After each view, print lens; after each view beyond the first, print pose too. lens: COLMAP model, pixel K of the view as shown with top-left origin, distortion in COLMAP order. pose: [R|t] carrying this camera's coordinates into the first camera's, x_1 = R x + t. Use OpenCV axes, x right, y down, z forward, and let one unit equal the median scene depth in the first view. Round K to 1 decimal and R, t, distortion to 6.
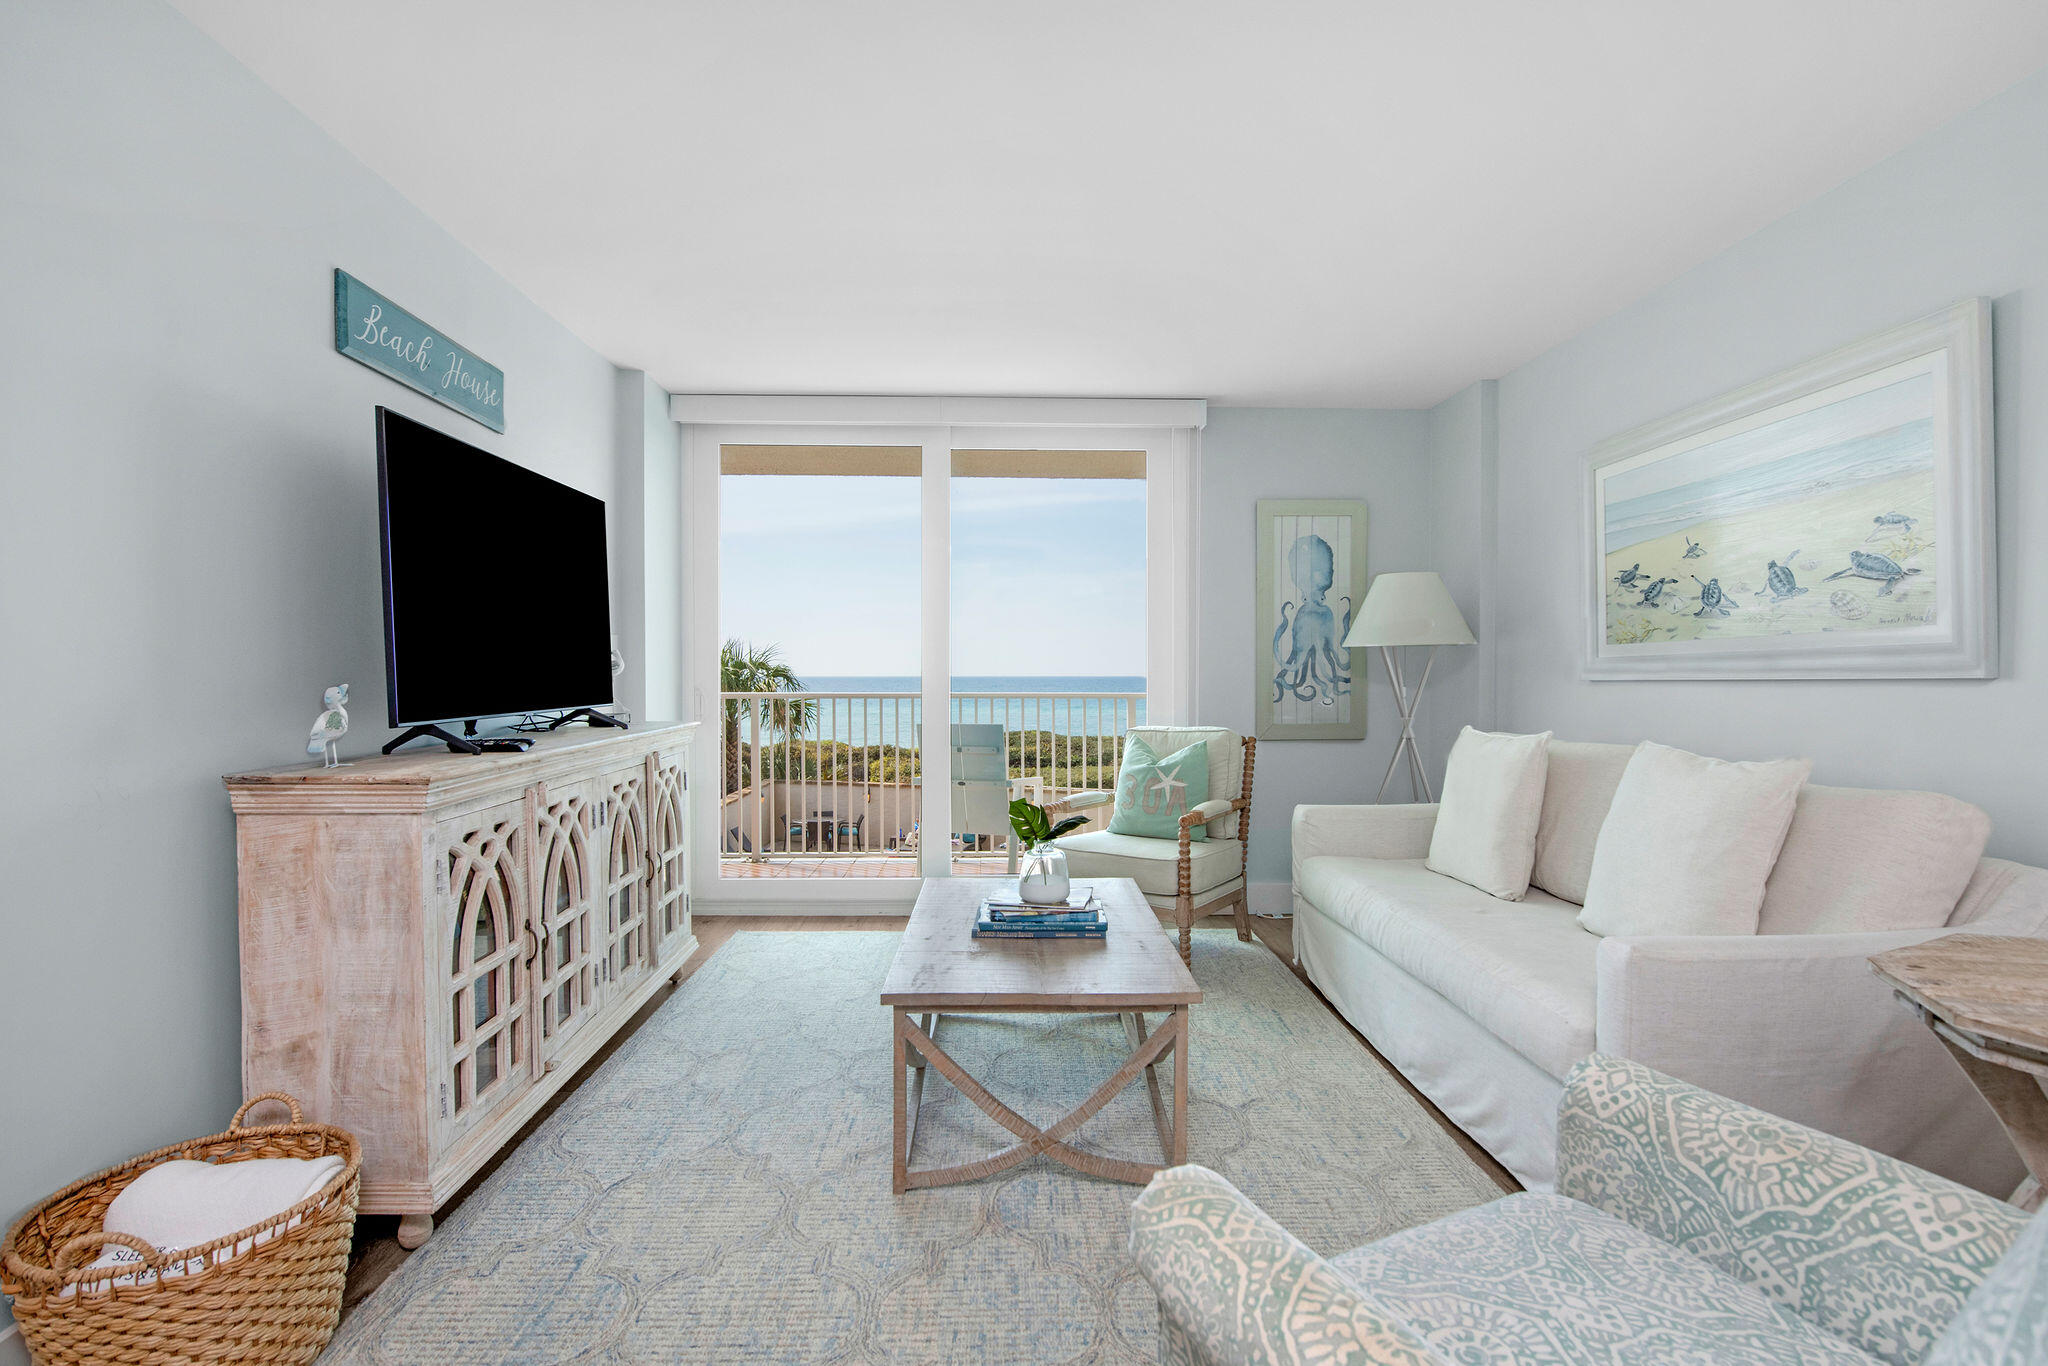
lens RADIAL K [[927.3, 0, 1024.7], [0, 927.3, 692.1], [0, 0, 1]] dist [-0.015494, 0.000041]
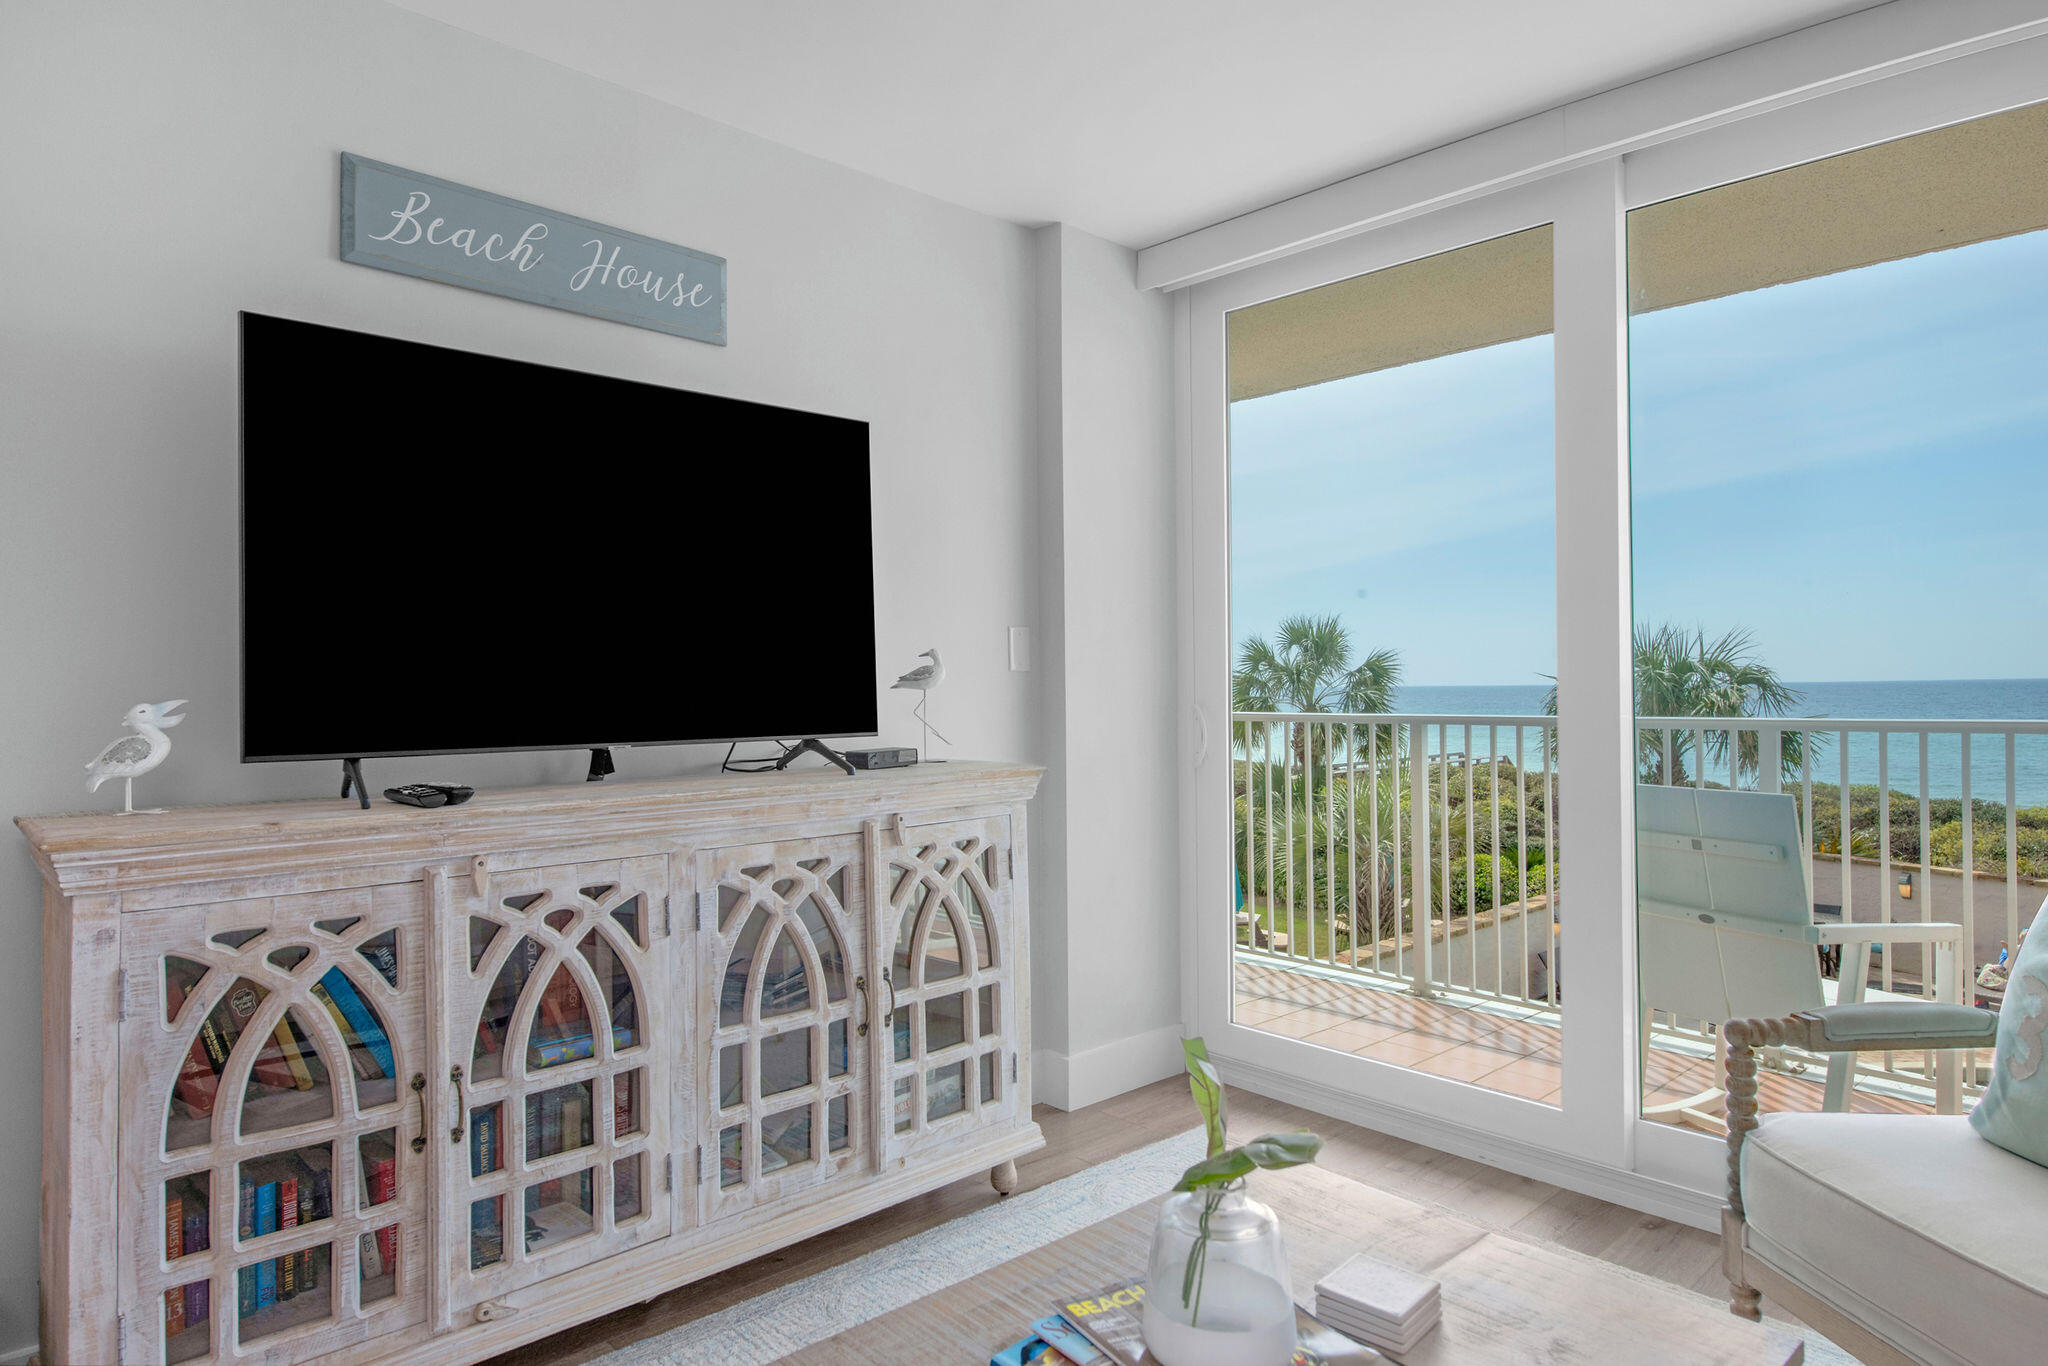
lens RADIAL K [[1152.2, 0, 1028.5], [0, 1152.2, 675.4], [0, 0, 1]] dist [0.002815, -0.004444]
pose [[0.642467, 0.000559, -0.766313, 0.243222], [-0.017491, 0.999750, -0.013934, -0.018710], [0.766114, 0.022356, 0.642316, 0.584030]]
